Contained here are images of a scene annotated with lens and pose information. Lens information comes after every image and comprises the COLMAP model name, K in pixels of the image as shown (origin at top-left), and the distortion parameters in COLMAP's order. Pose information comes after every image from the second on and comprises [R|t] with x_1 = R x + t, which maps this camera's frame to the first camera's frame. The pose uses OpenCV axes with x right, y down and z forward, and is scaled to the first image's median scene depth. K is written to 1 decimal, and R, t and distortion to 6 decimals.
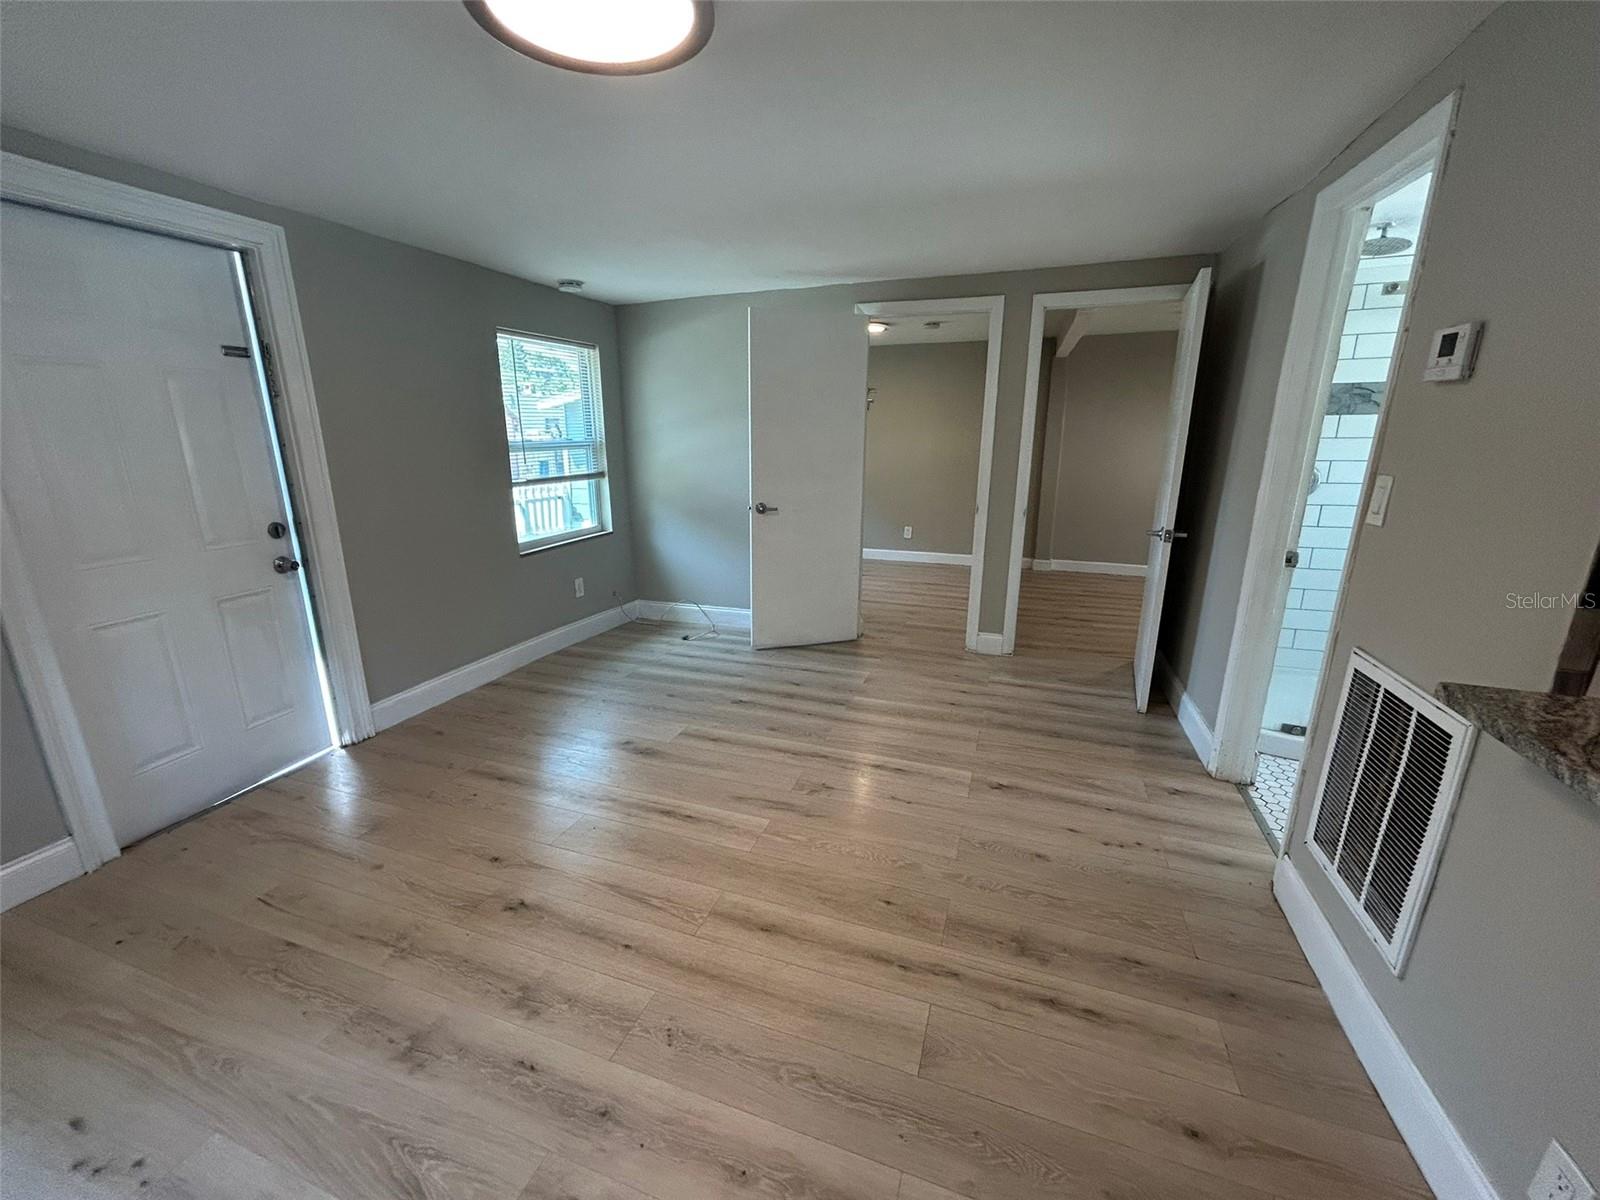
lens RADIAL K [[640.7, 0, 797.2], [0, 640.7, 594.1], [0, 0, 1]] dist [-0.001680, 0.000484]
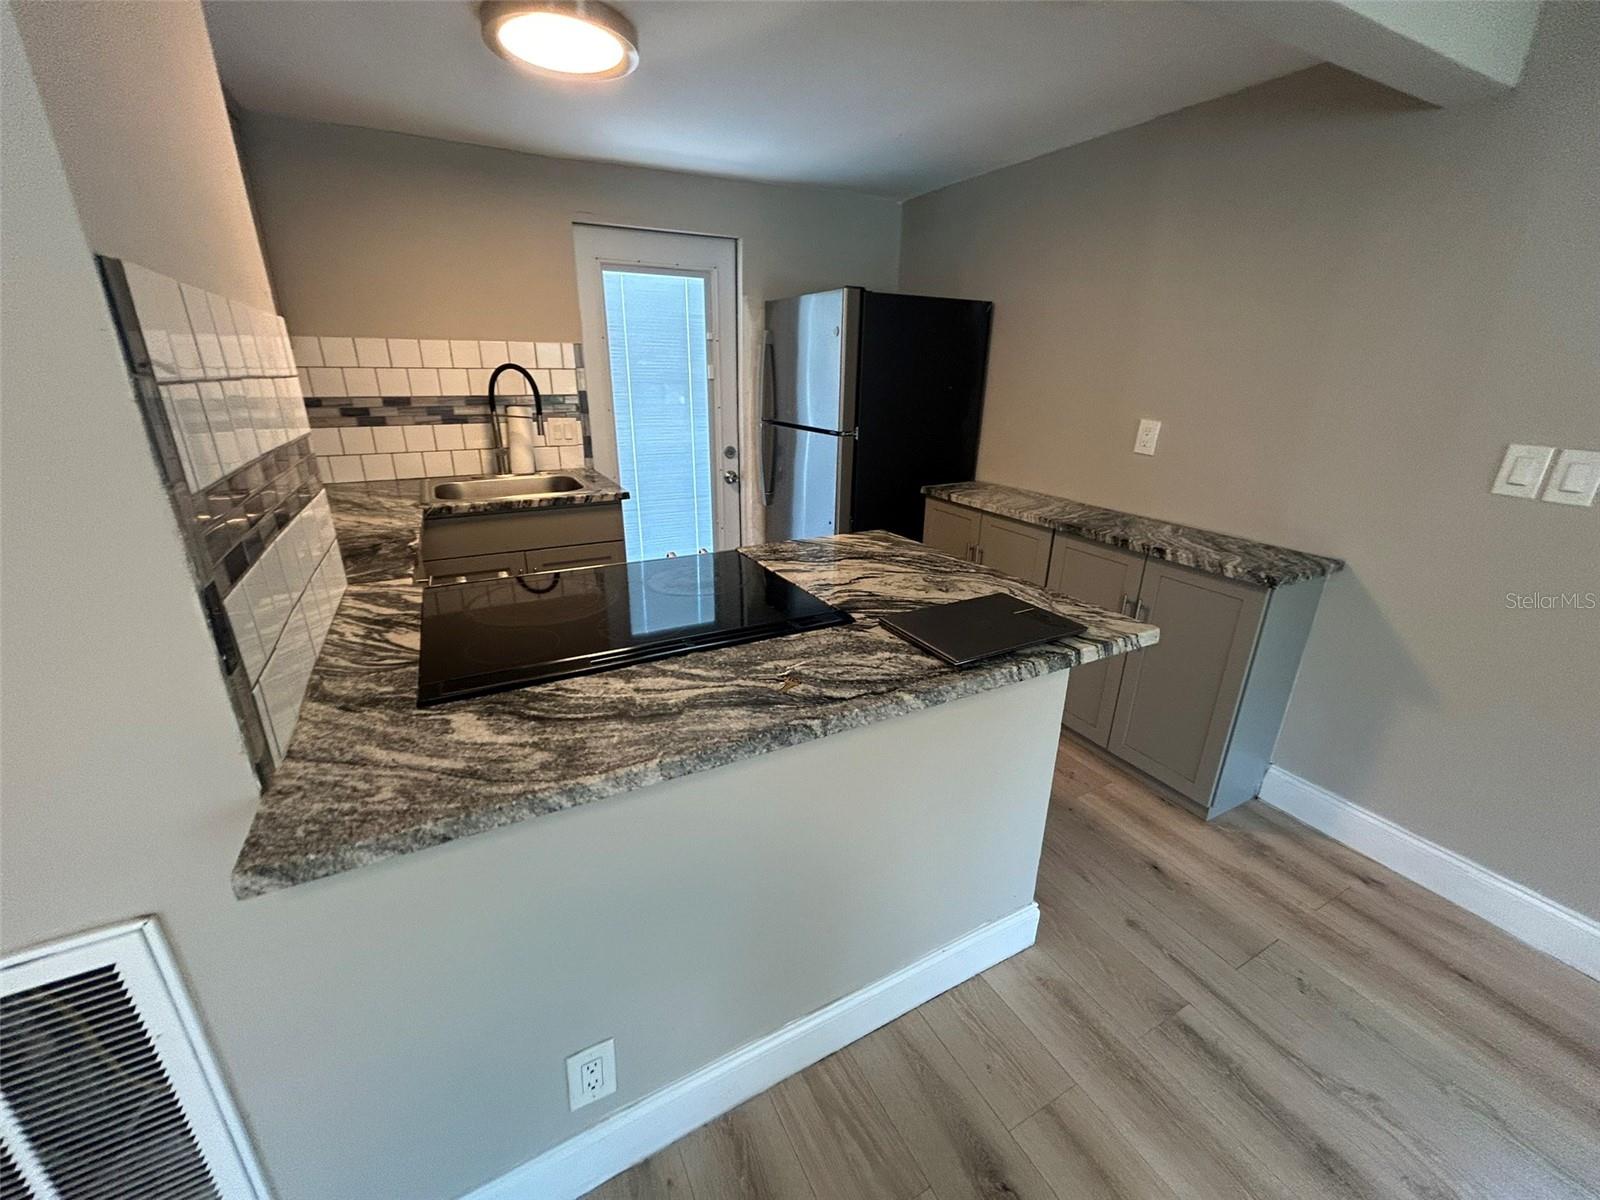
lens RADIAL K [[640.7, 0, 797.2], [0, 640.7, 594.1], [0, 0, 1]] dist [-0.001680, 0.000484]
pose [[-0.736504, -0.236330, 0.633806, 0.187466], [0.154508, 0.853436, 0.497769, -0.154662], [-0.658551, 0.464537, -0.592044, 0.494061]]
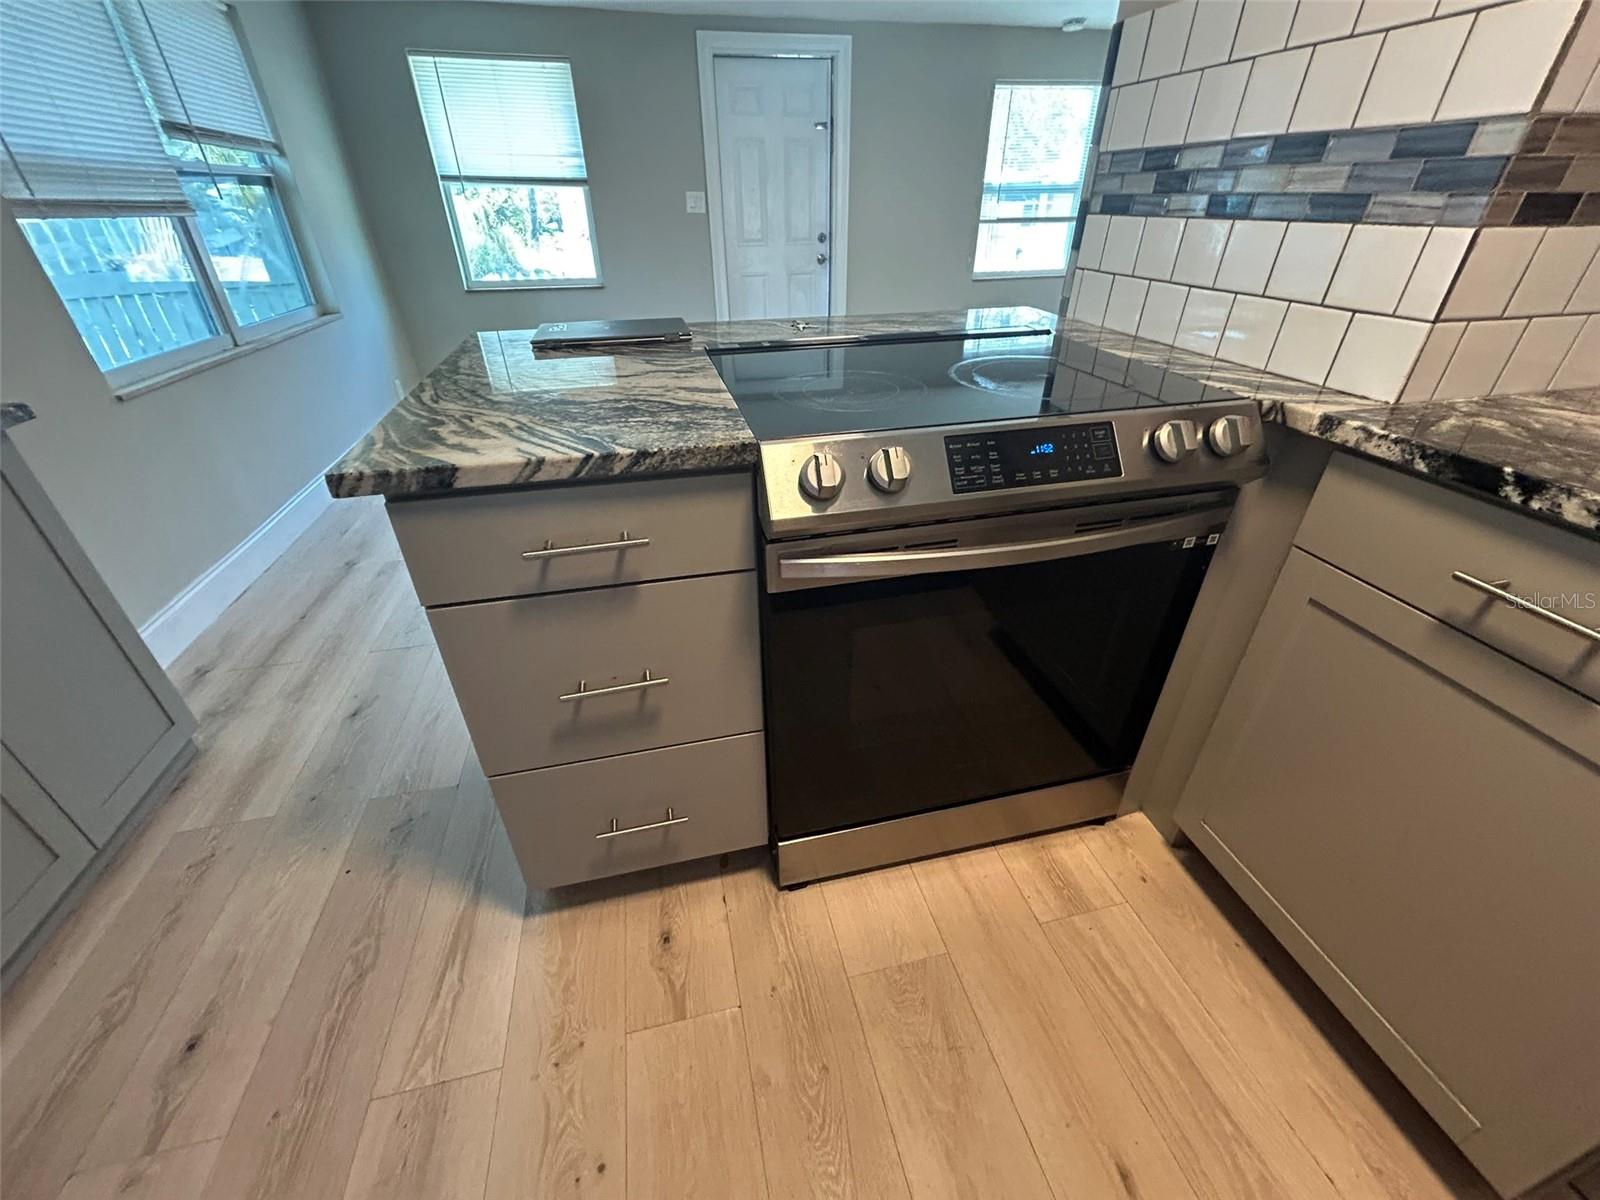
lens RADIAL K [[640.7, 0, 797.2], [0, 640.7, 594.1], [0, 0, 1]] dist [-0.001680, 0.000484]
pose [[0.539850, 0.433534, -0.721533, 1.173078], [-0.196502, 0.898394, 0.392779, 0.140183], [0.818504, -0.070259, 0.570188, -0.217948]]
